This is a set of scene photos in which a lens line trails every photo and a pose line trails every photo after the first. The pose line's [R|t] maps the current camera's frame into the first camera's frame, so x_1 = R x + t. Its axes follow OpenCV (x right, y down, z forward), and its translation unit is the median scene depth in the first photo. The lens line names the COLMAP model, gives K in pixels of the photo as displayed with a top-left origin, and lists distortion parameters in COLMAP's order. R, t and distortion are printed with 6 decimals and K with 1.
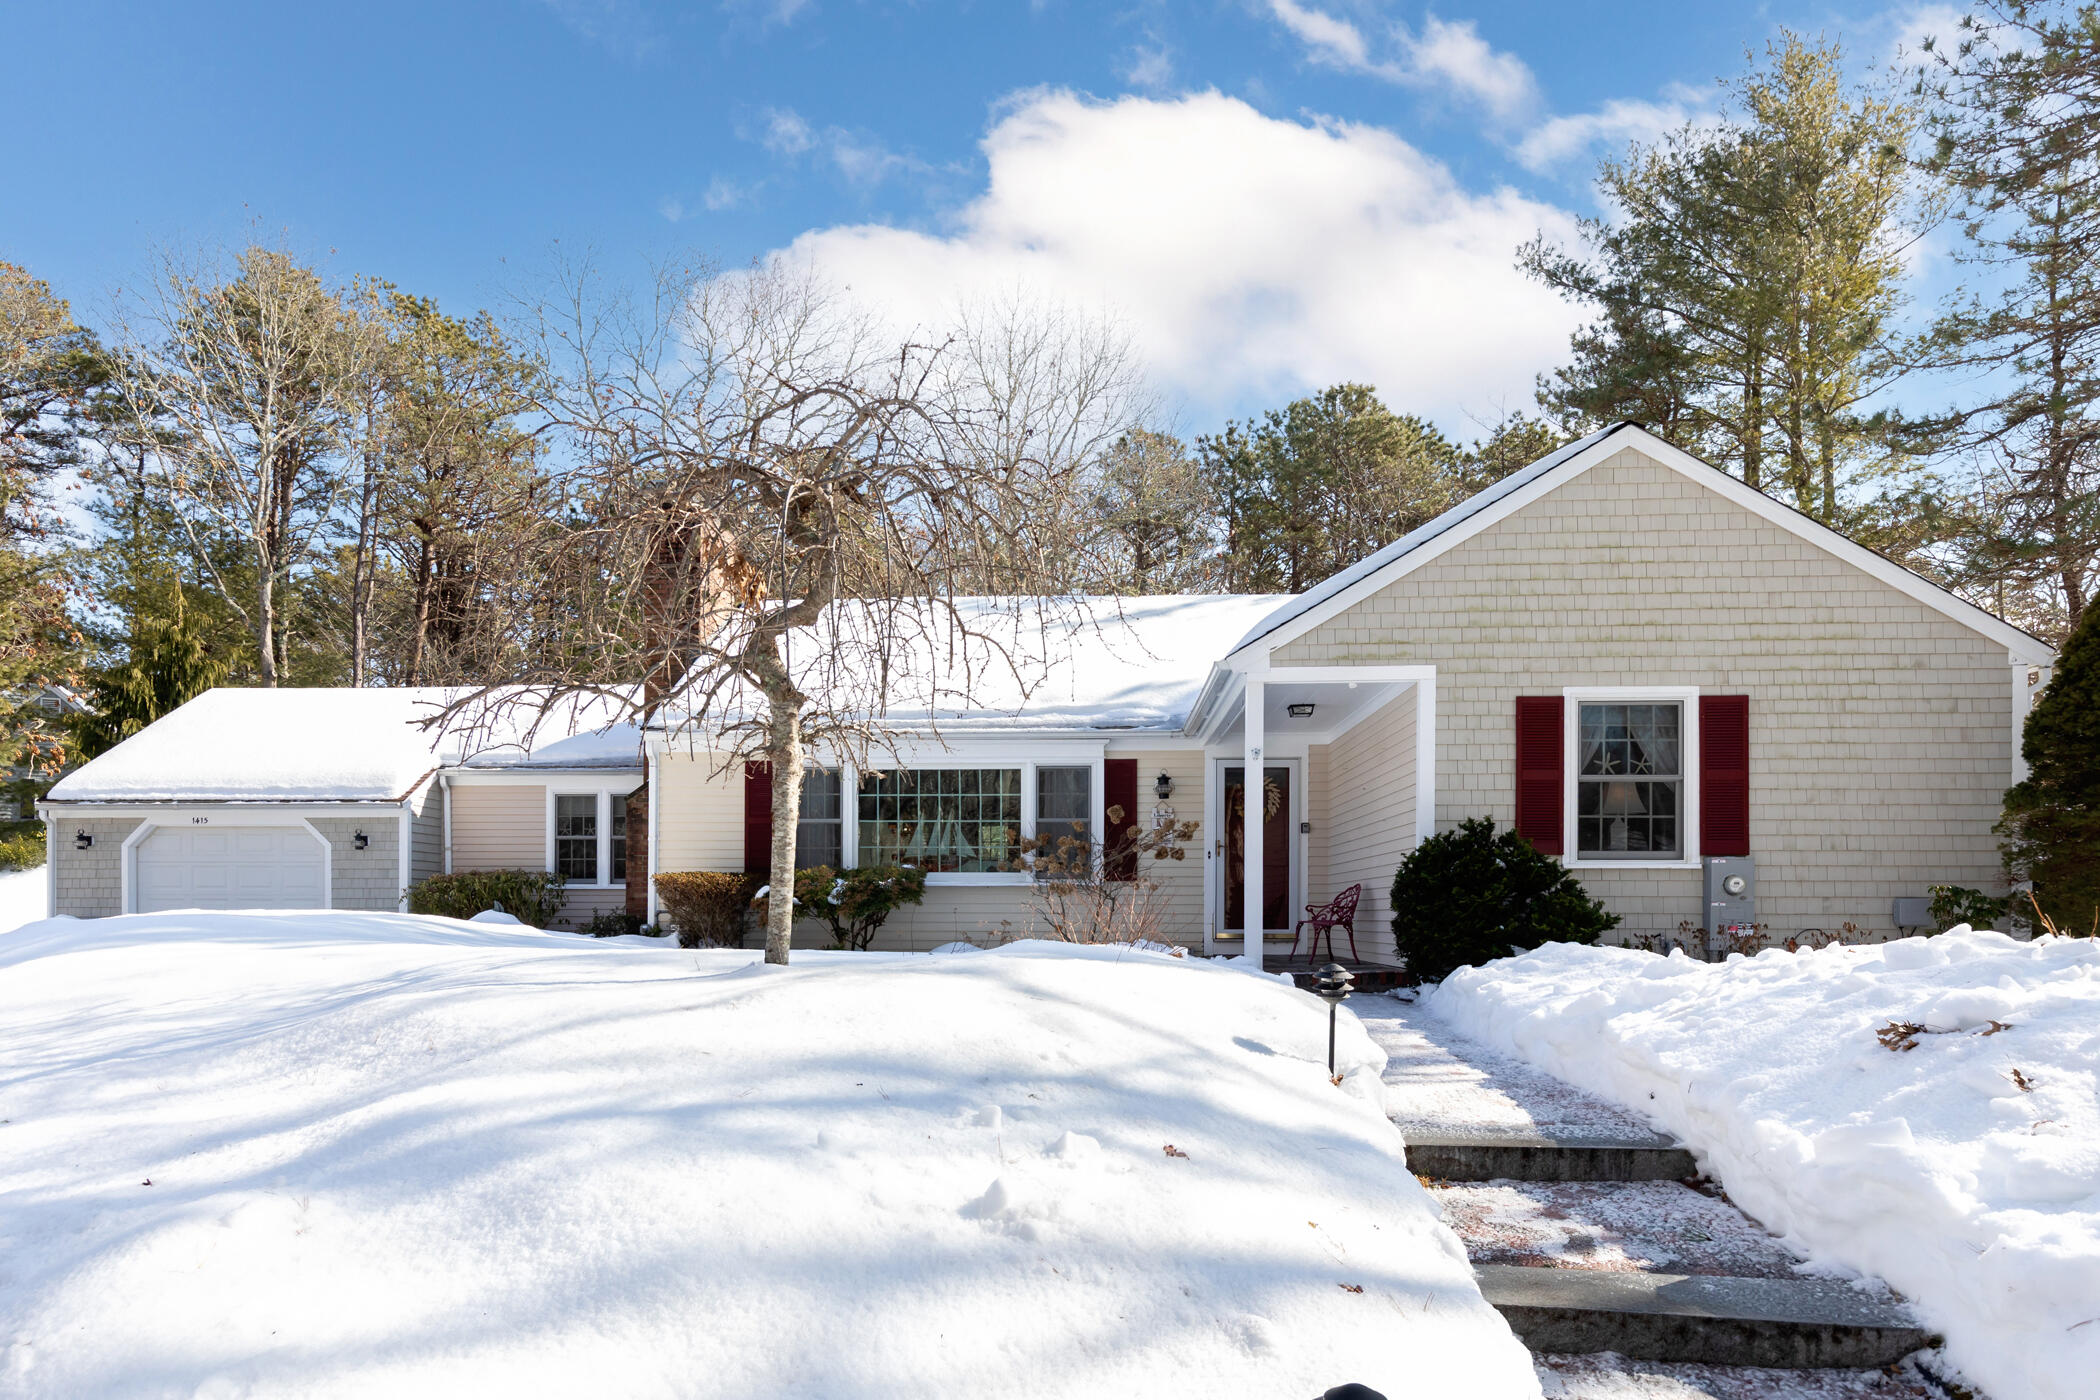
lens RADIAL K [[1165.8, 0, 1048.2], [0, 1165.8, 907.7], [0, 0, 1]] dist [-0.002743, -0.000859]
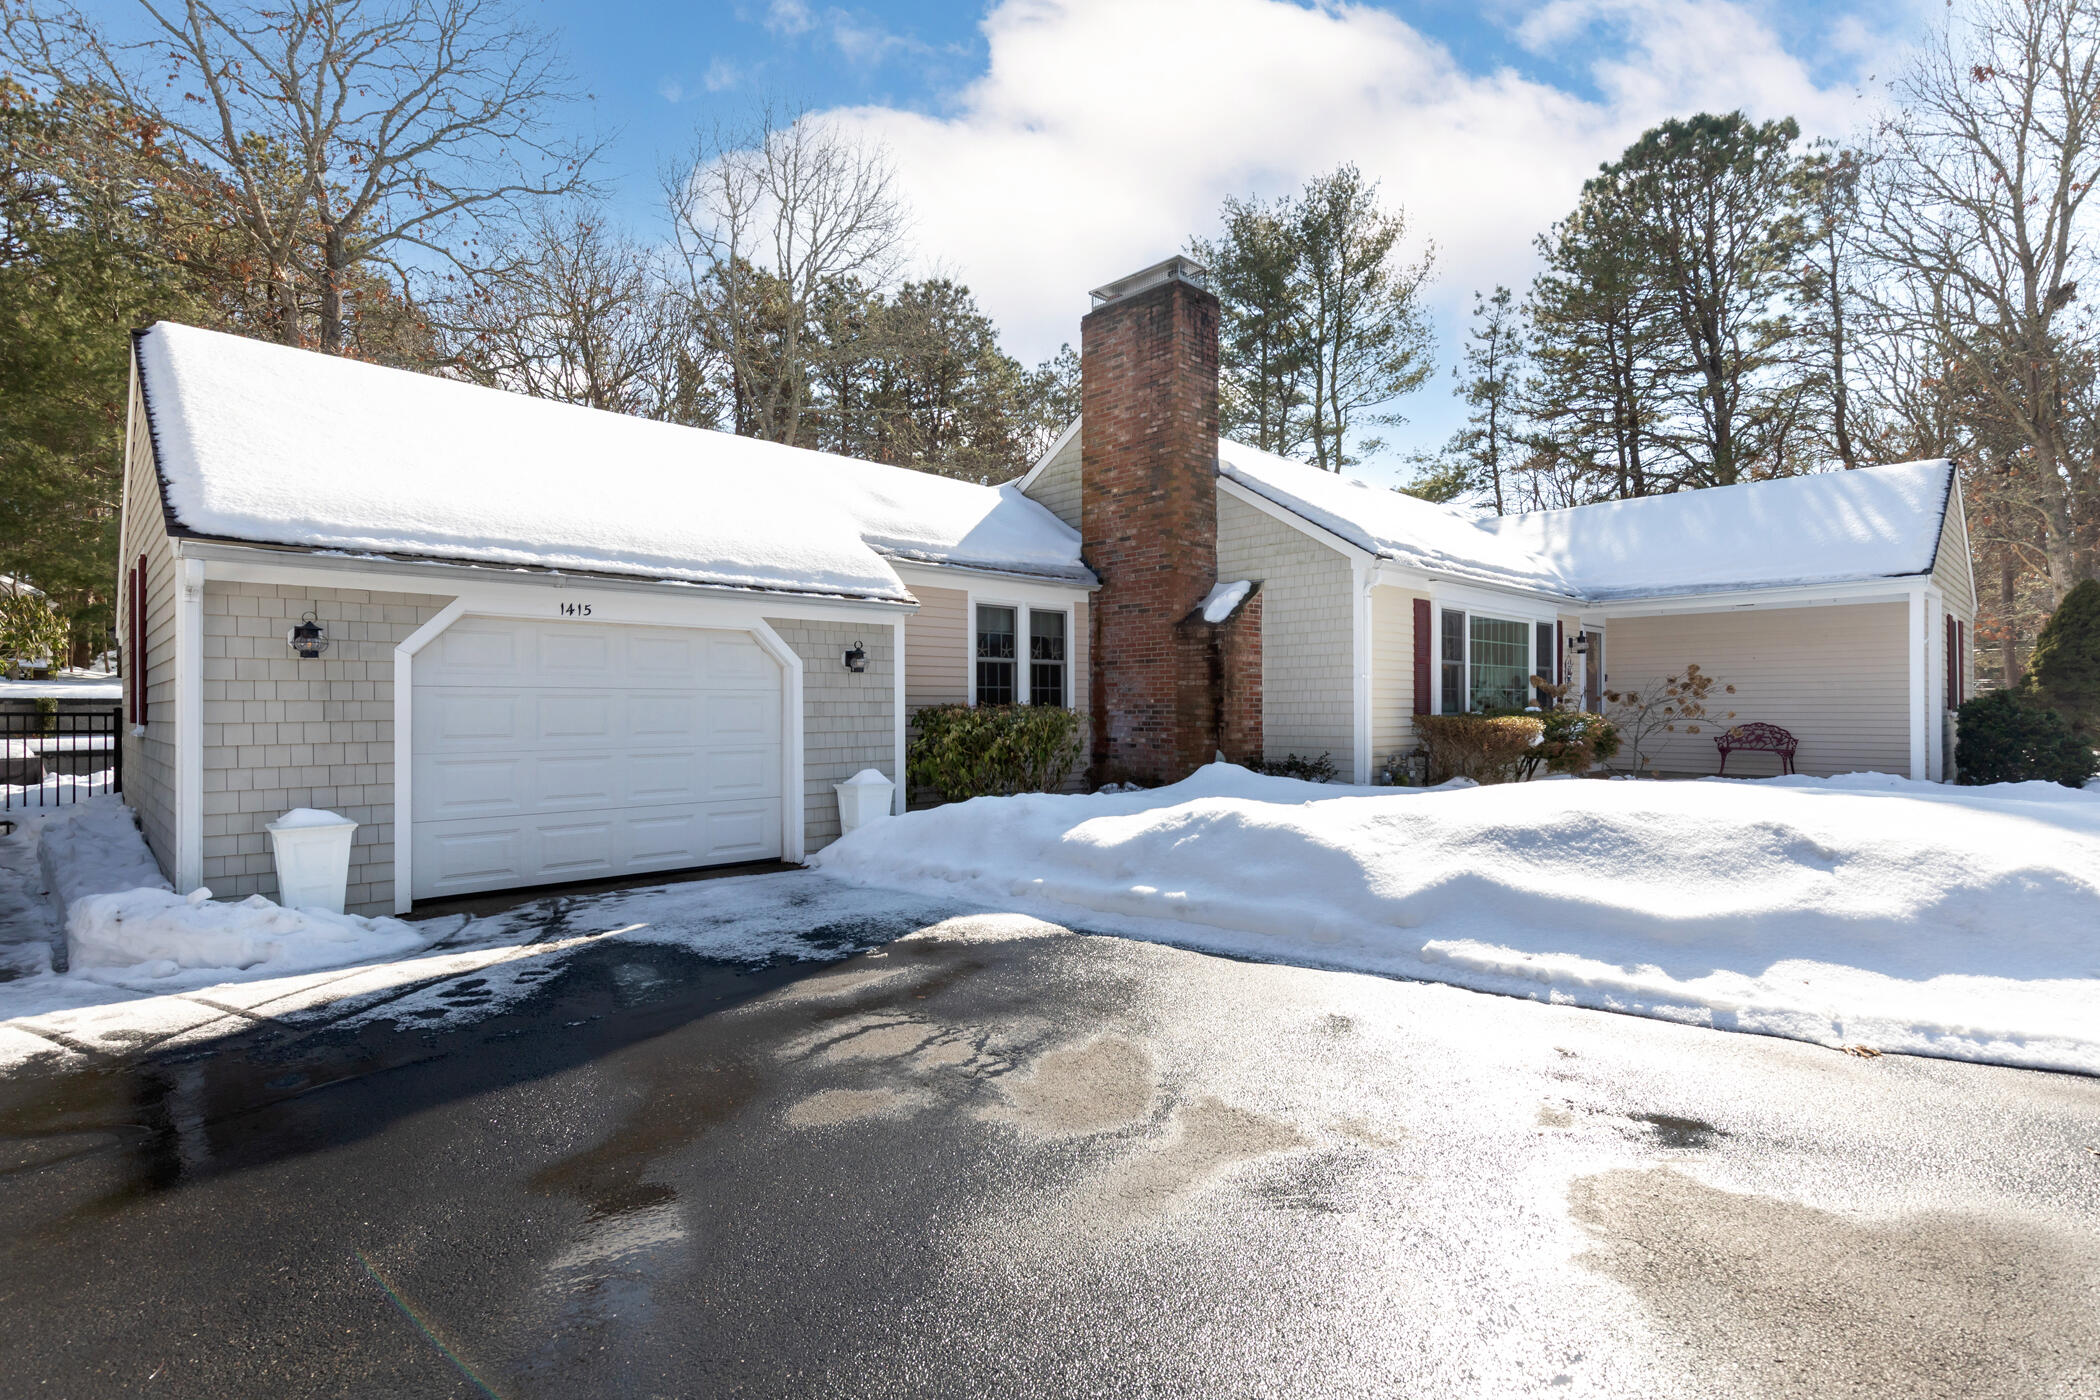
lens RADIAL K [[959.9, 0, 1050.0], [0, 959.9, 700.0], [0, 0, 1]] dist [-0.002847, -0.000496]
pose [[0.720013, 0.002994, 0.693954, -0.884819], [0.000353, 0.999989, -0.004681, -0.032333], [-0.693960, 0.003615, 0.720004, 0.545866]]
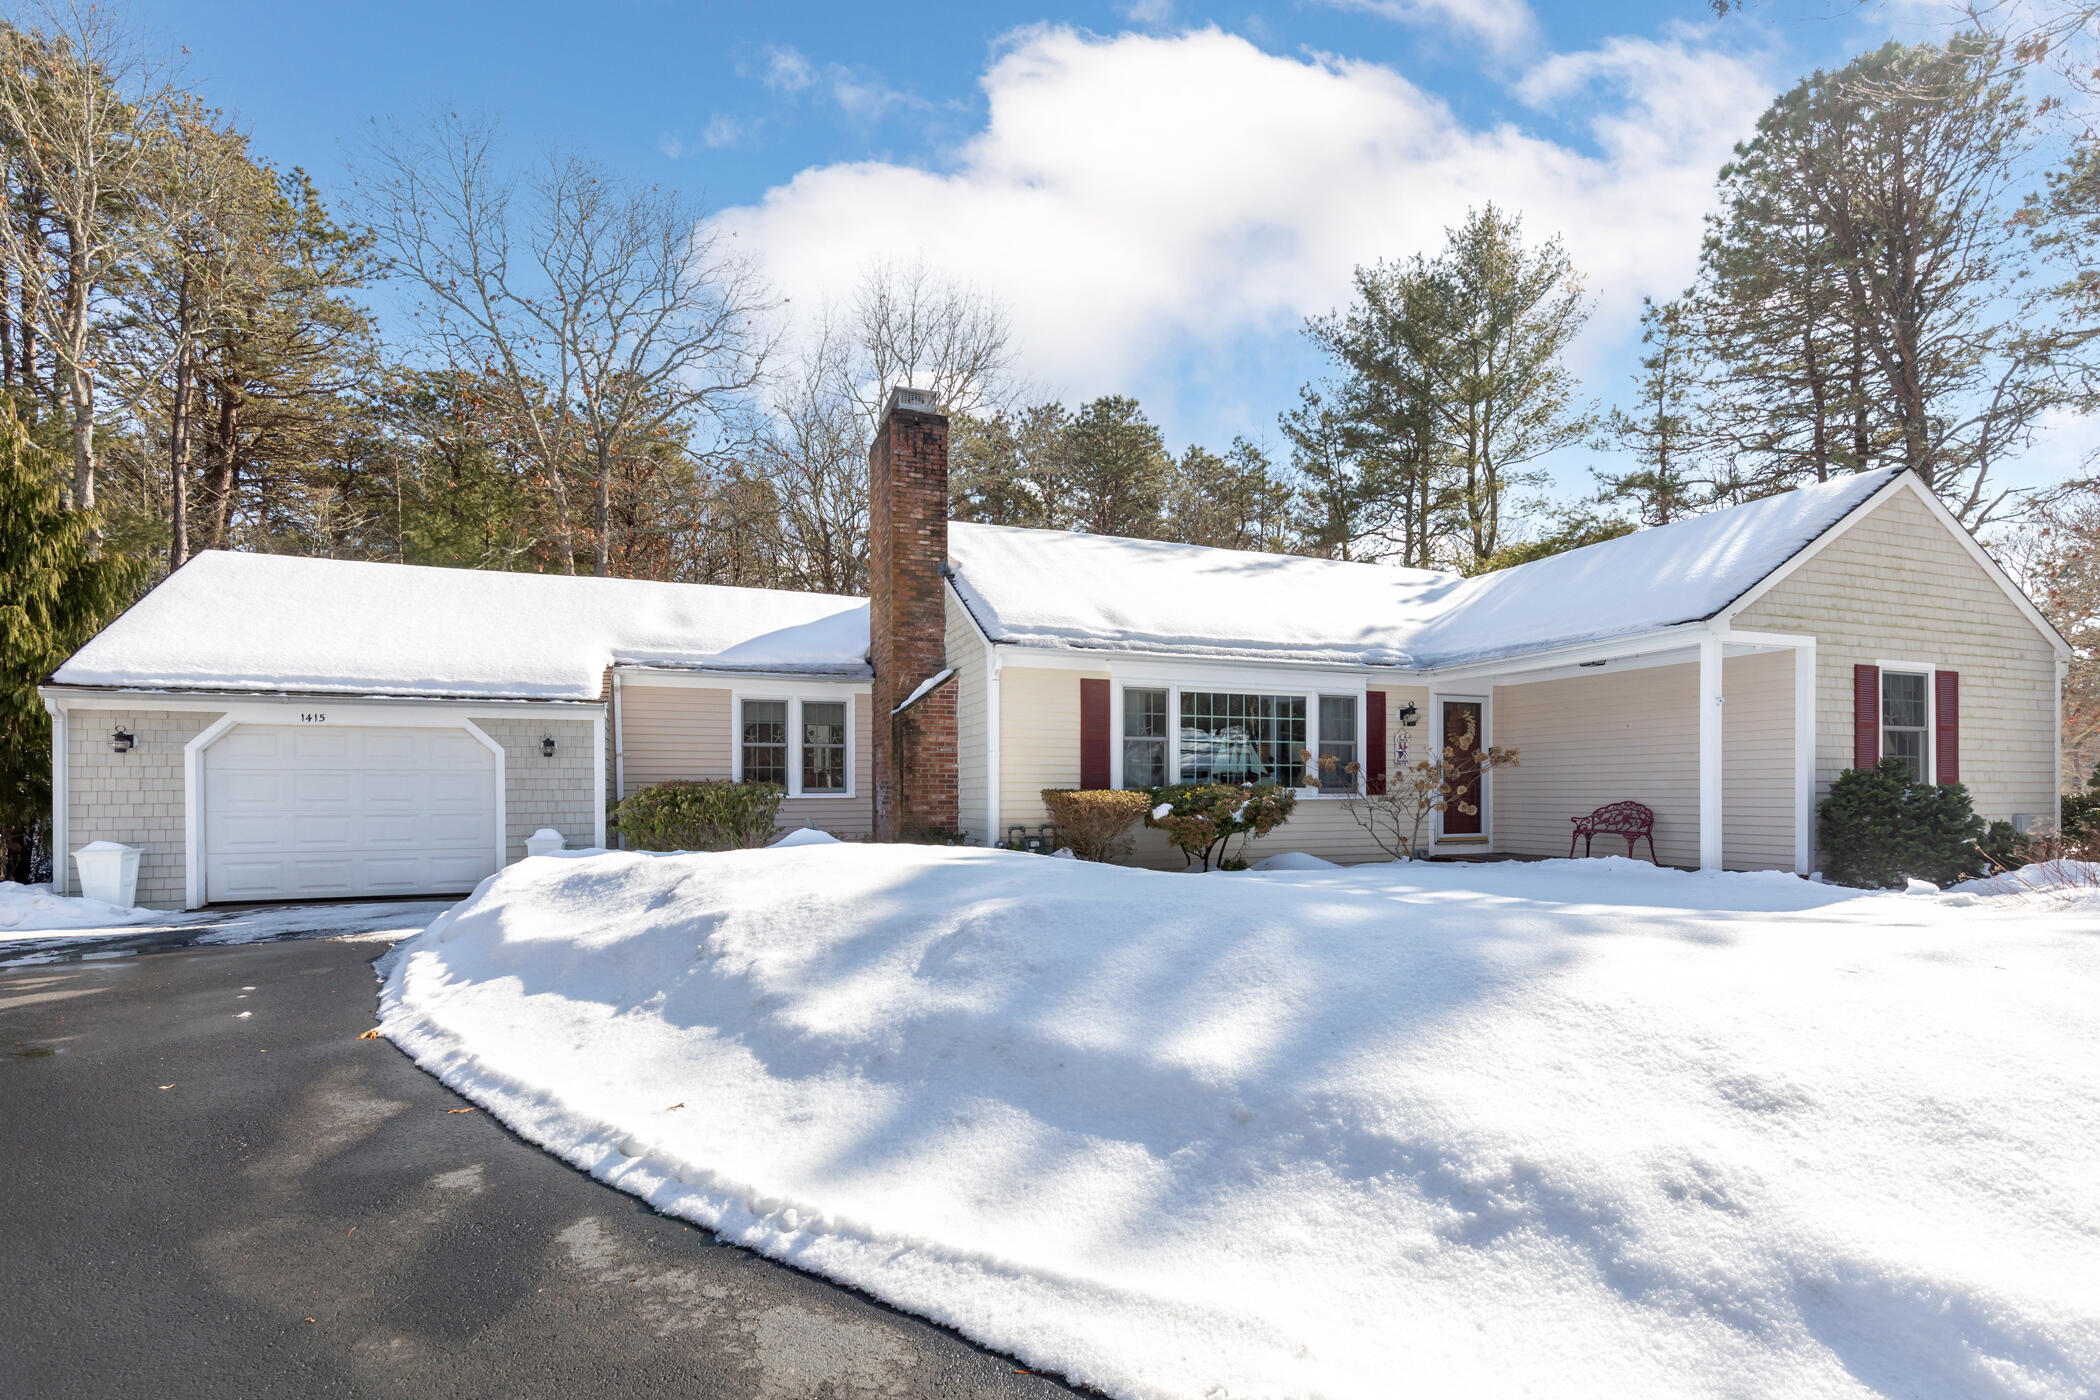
lens RADIAL K [[890.6, 0, 1045.6], [0, 890.6, 788.4], [0, 0, 1]] dist [-0.001068, -0.000030]
pose [[0.926855, -0.003014, 0.375407, -0.498635], [0.001515, 0.999990, 0.004290, -0.028860], [-0.375416, -0.003408, 0.926850, 0.251302]]
